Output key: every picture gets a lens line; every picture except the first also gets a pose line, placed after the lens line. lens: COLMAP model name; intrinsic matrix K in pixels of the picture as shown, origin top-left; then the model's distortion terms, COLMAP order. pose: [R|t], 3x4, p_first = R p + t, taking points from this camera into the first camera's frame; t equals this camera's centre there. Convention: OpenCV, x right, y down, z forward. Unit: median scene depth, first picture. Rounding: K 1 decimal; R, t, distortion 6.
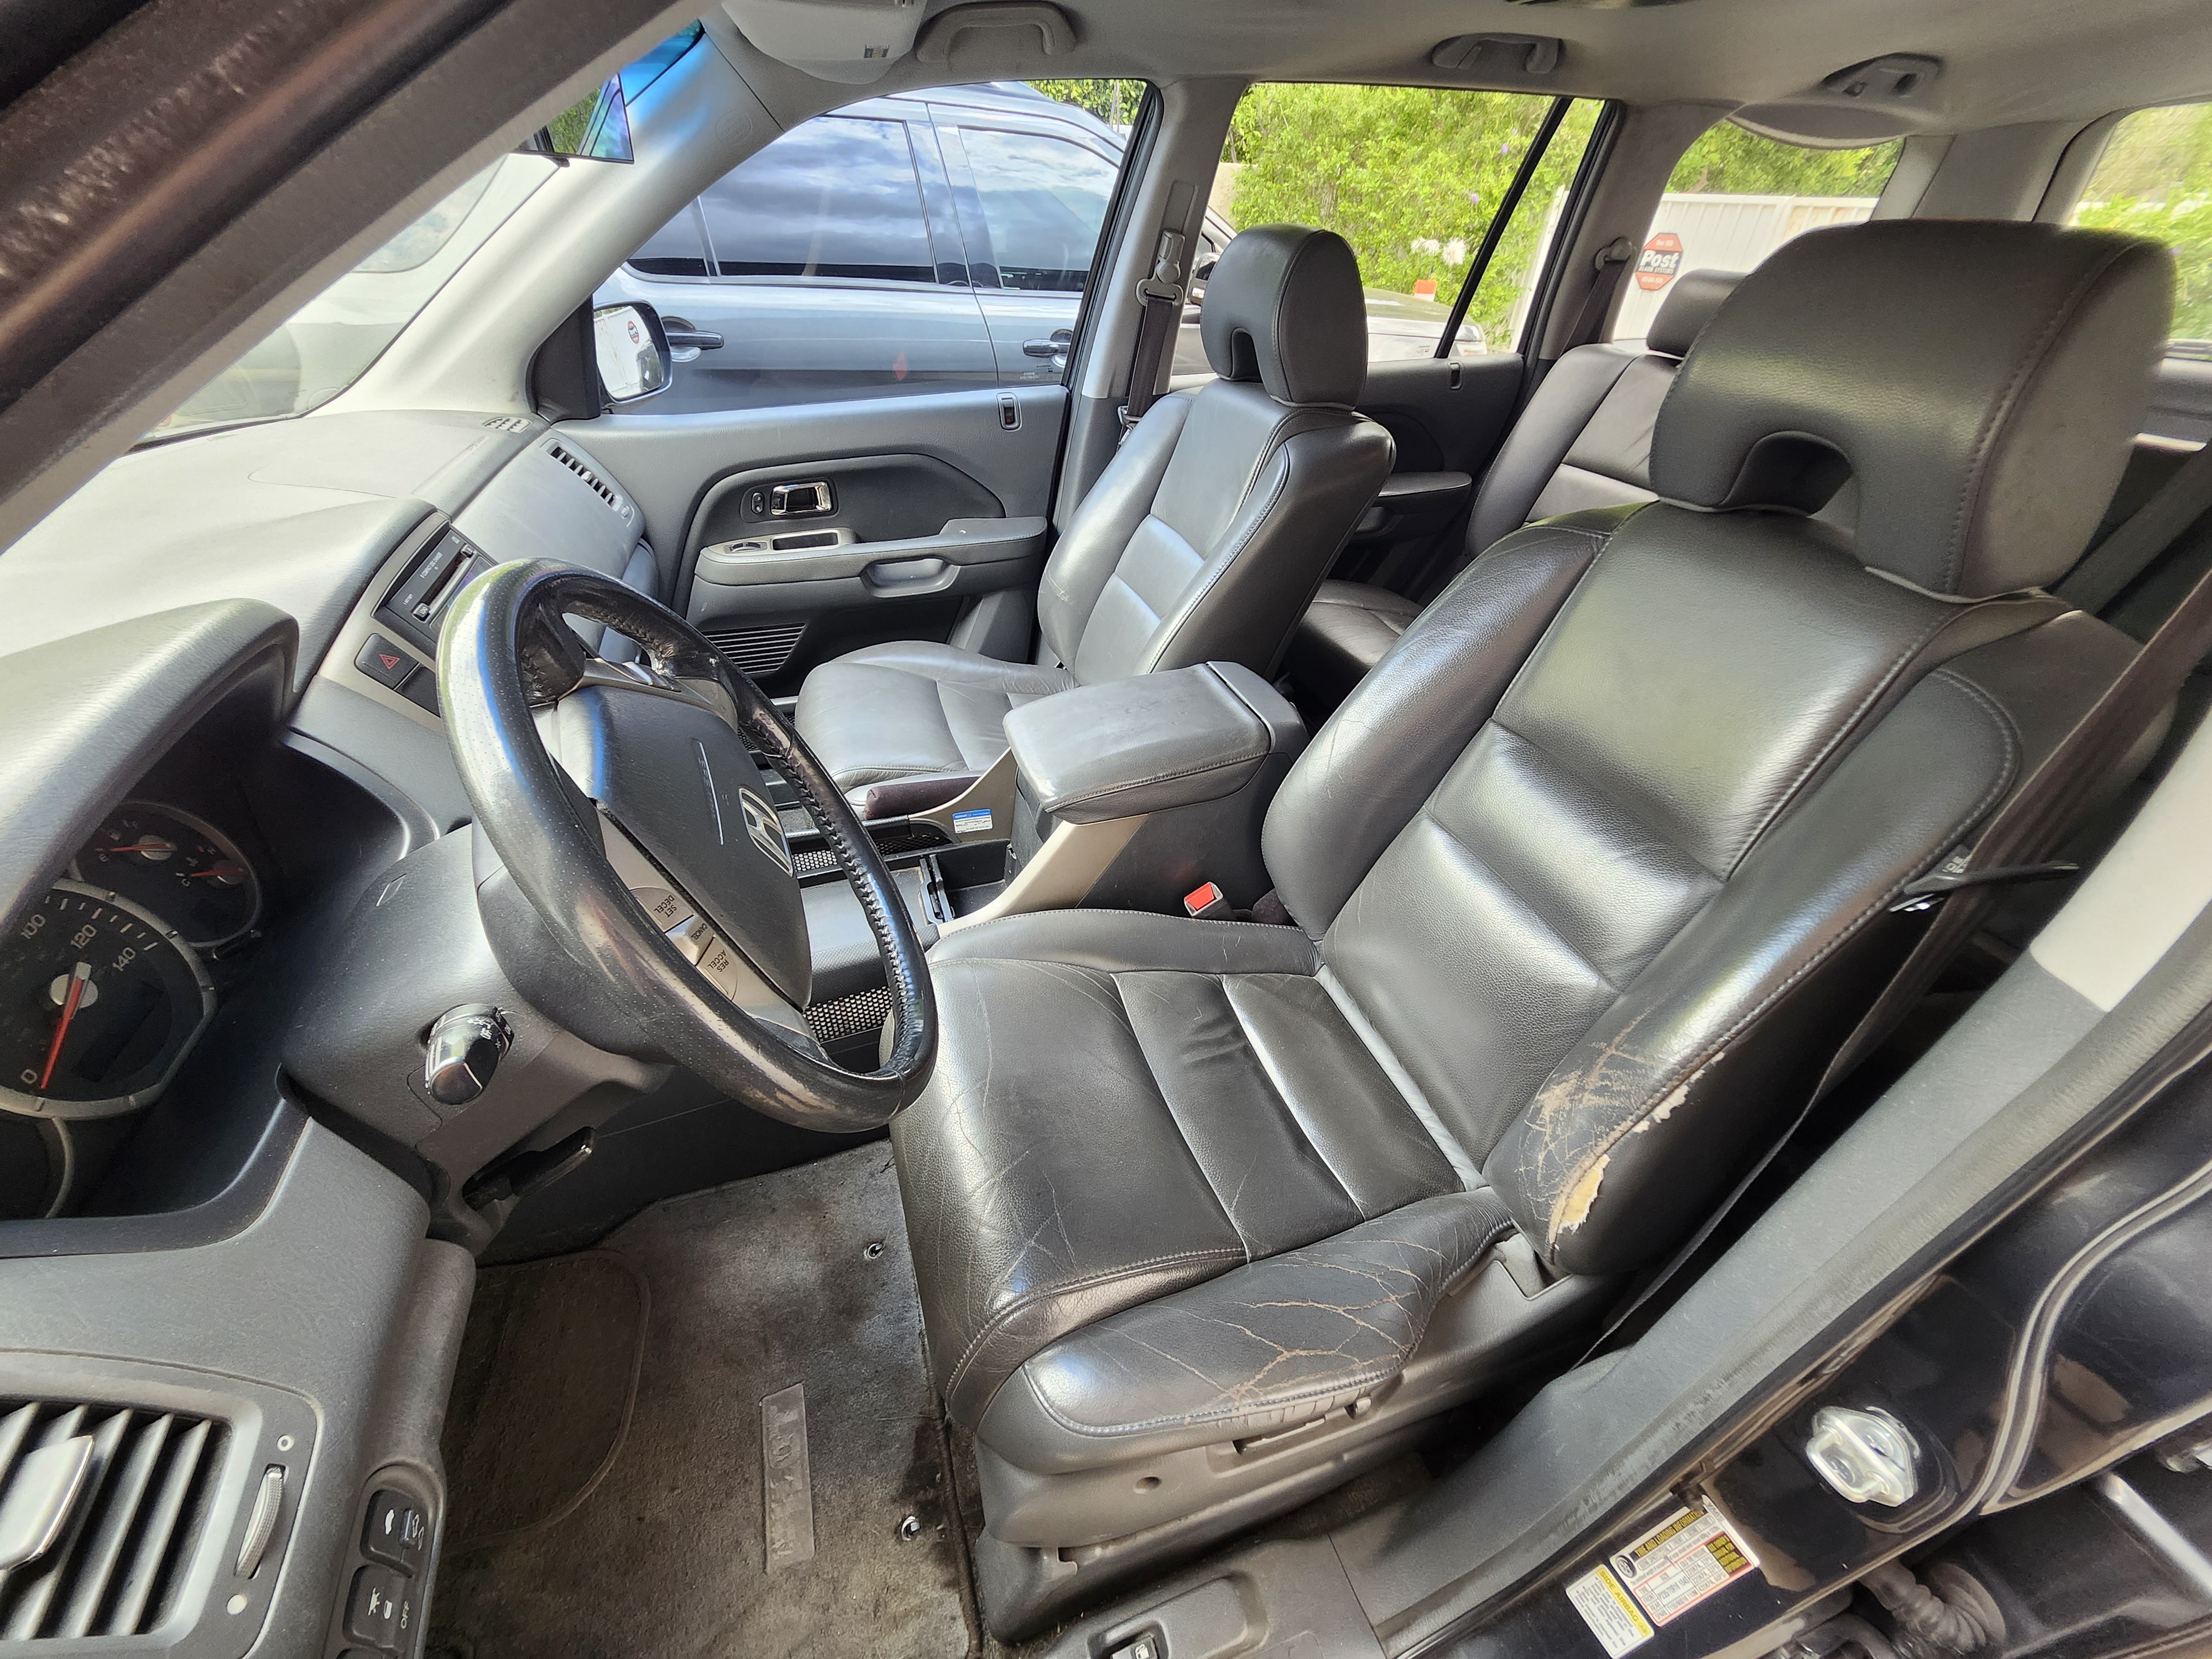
lens RADIAL K [[865.9, 0, 1113.0], [0, 865.9, 829.3], [0, 0, 1]] dist [0.000999, -0.001072]
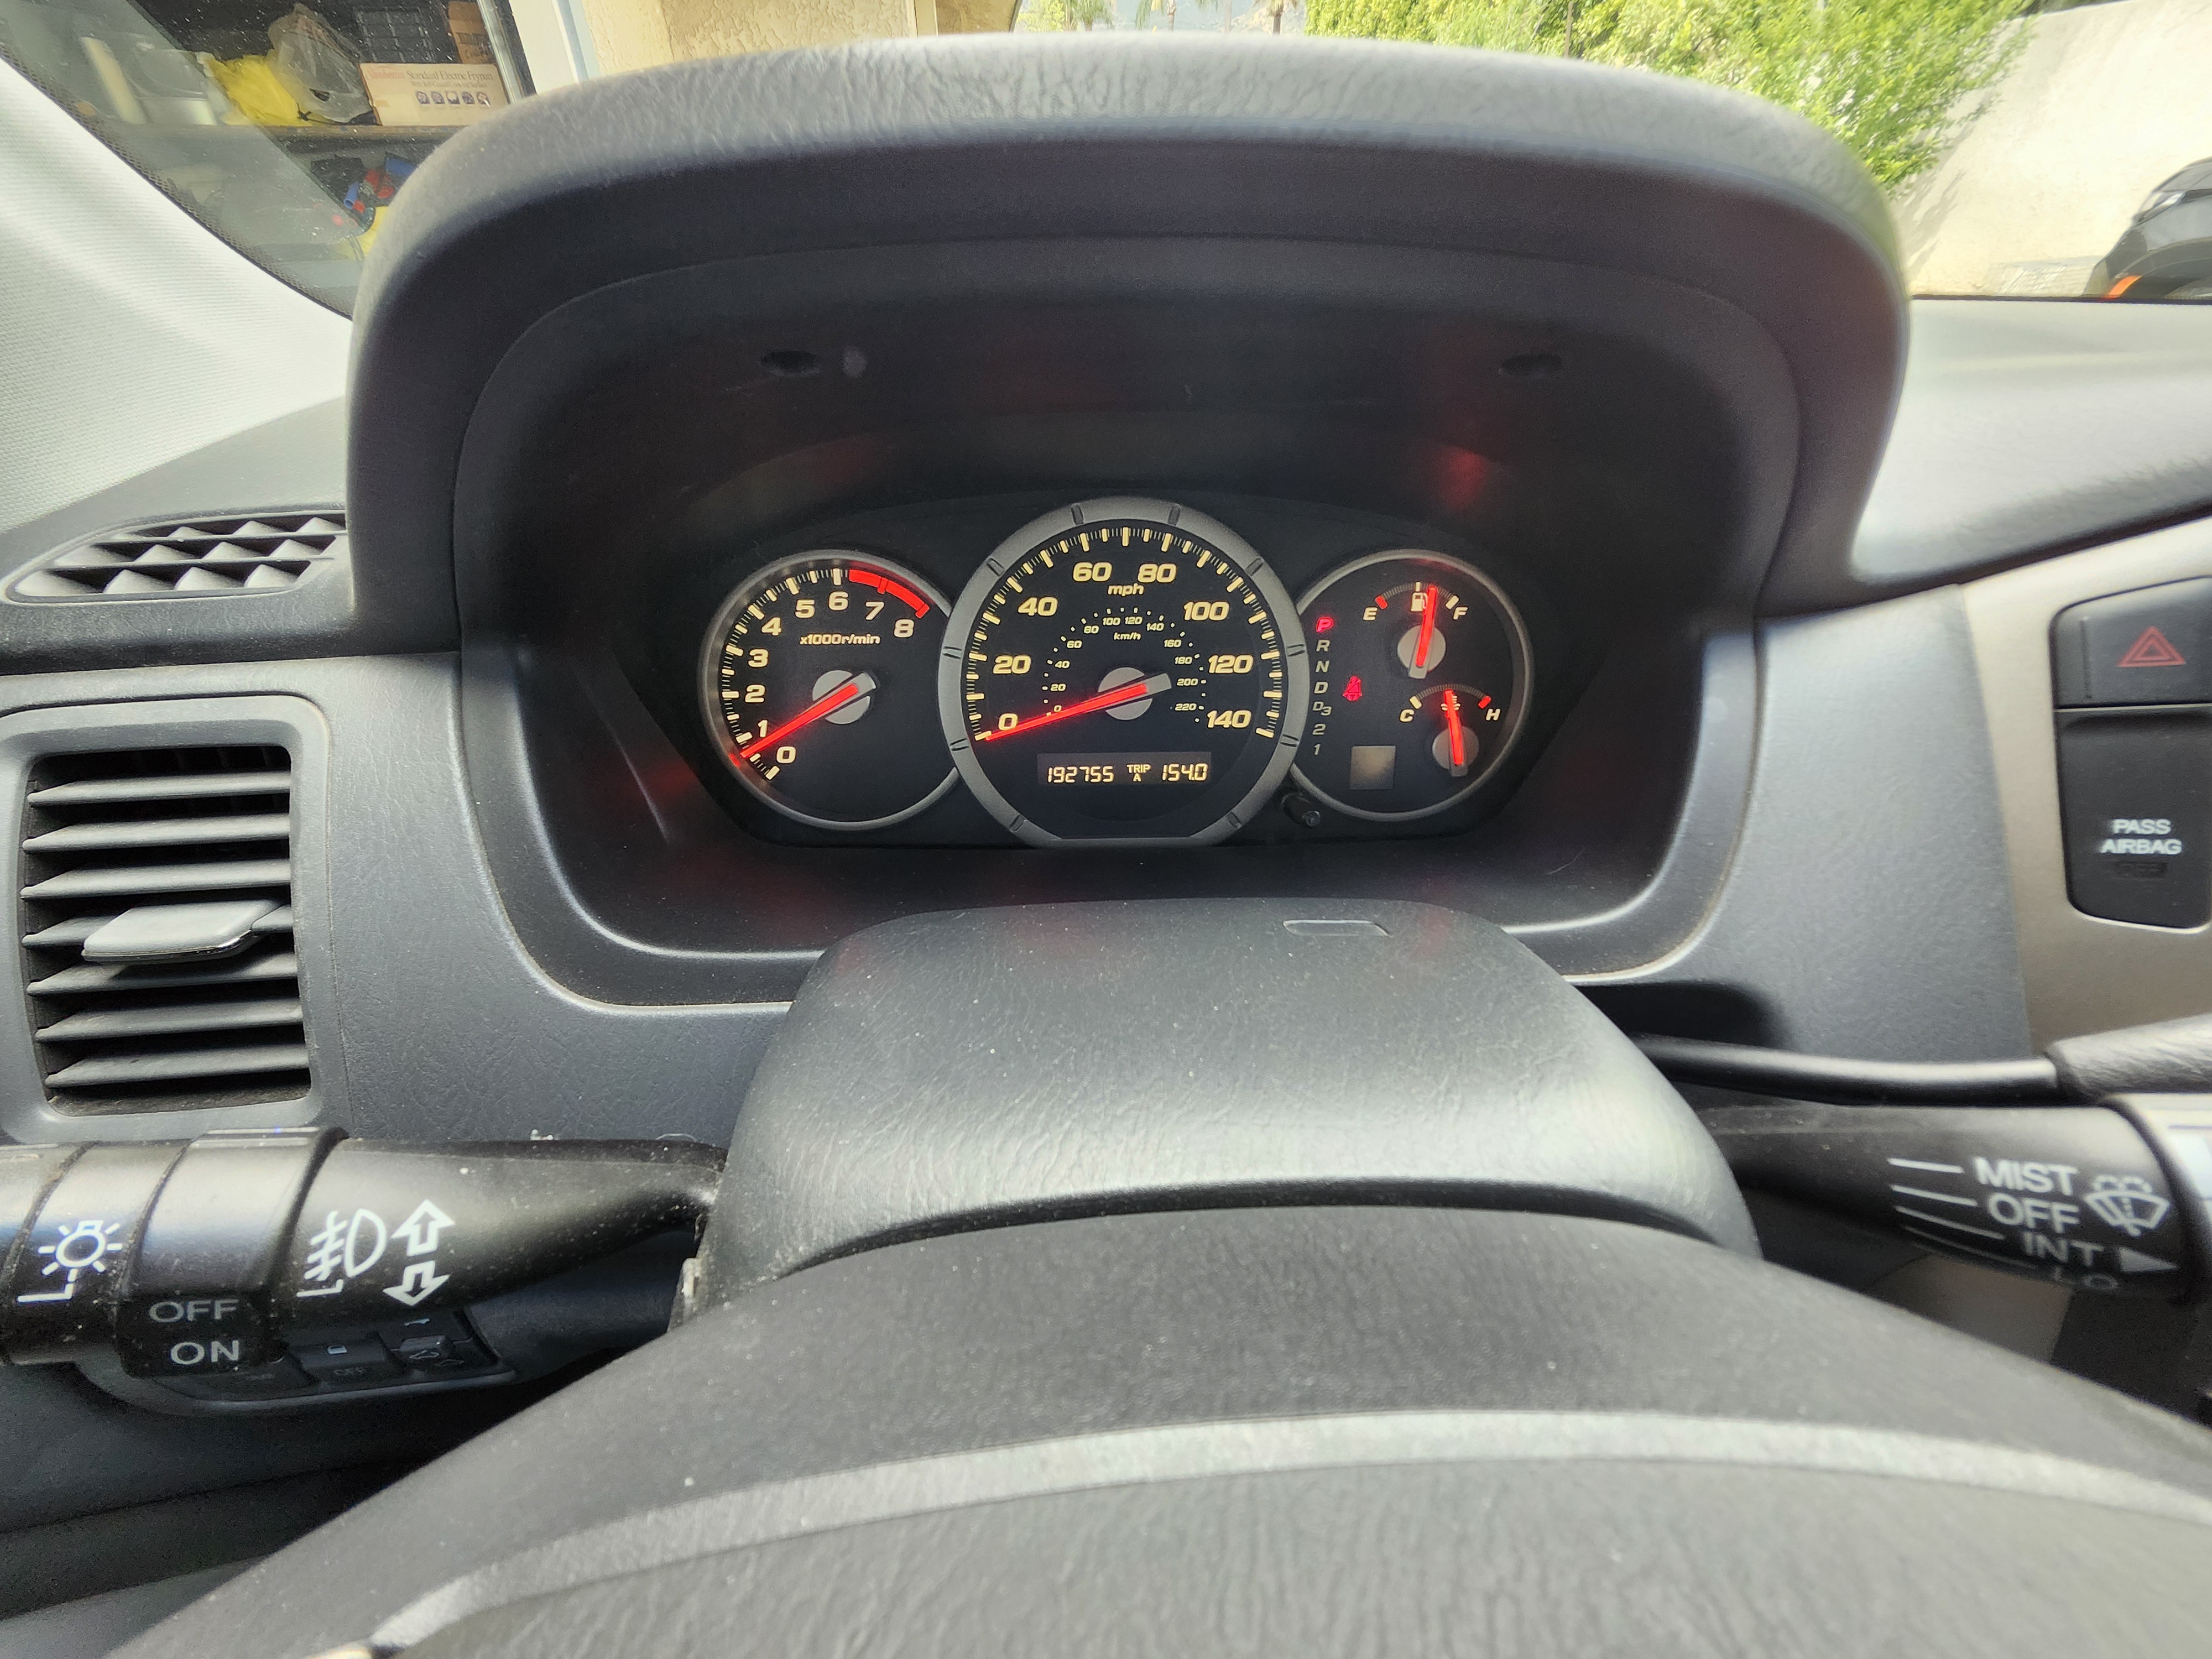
lens RADIAL K [[868.2, 0, 1114.9], [0, 868.2, 830.3], [0, 0, 1]] dist [0.000720, 0.000288]
pose [[-0.278389, 0.548952, -0.788131, -0.253079], [-0.576982, 0.560423, 0.594153, -0.073206], [0.767848, 0.620143, 0.160720, 0.416114]]
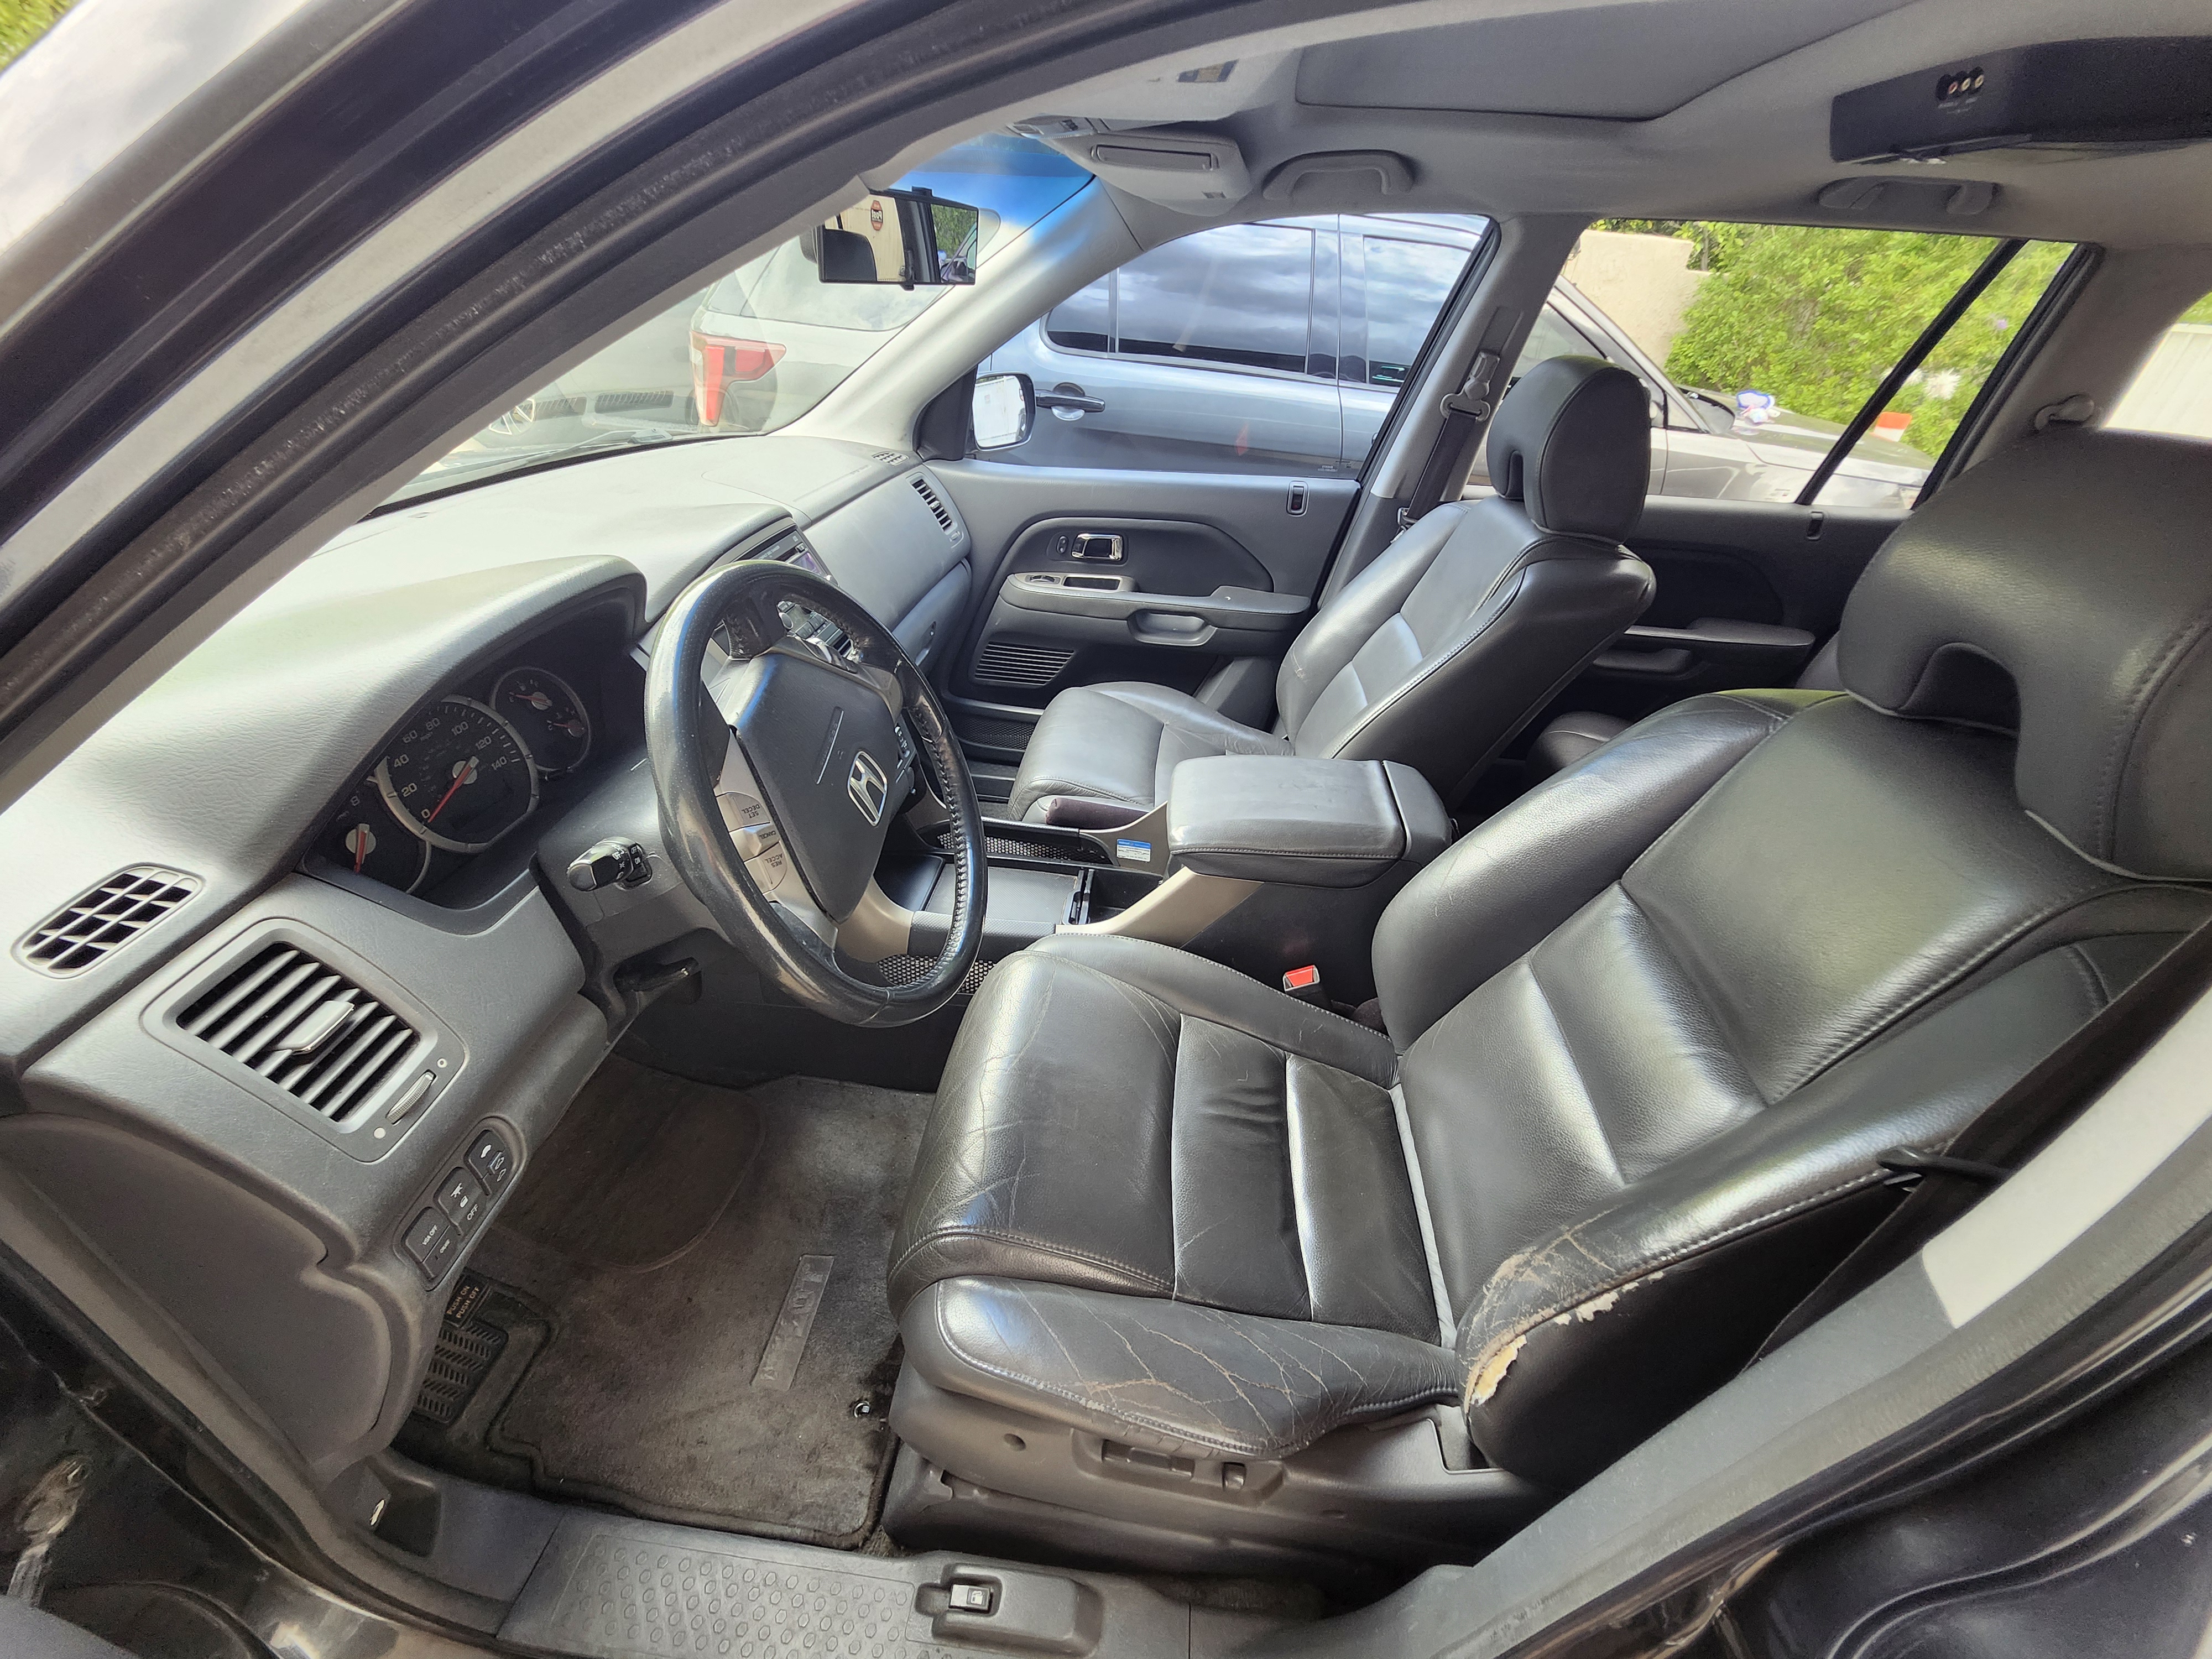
lens RADIAL K [[868.2, 0, 1114.9], [0, 868.2, 830.3], [0, 0, 1]] dist [0.000720, 0.000288]
pose [[0.908058, 0.258417, -0.329623, 0.200525], [-0.279715, 0.959914, -0.018016, -0.008133], [0.311754, 0.108560, 0.943941, -0.059749]]
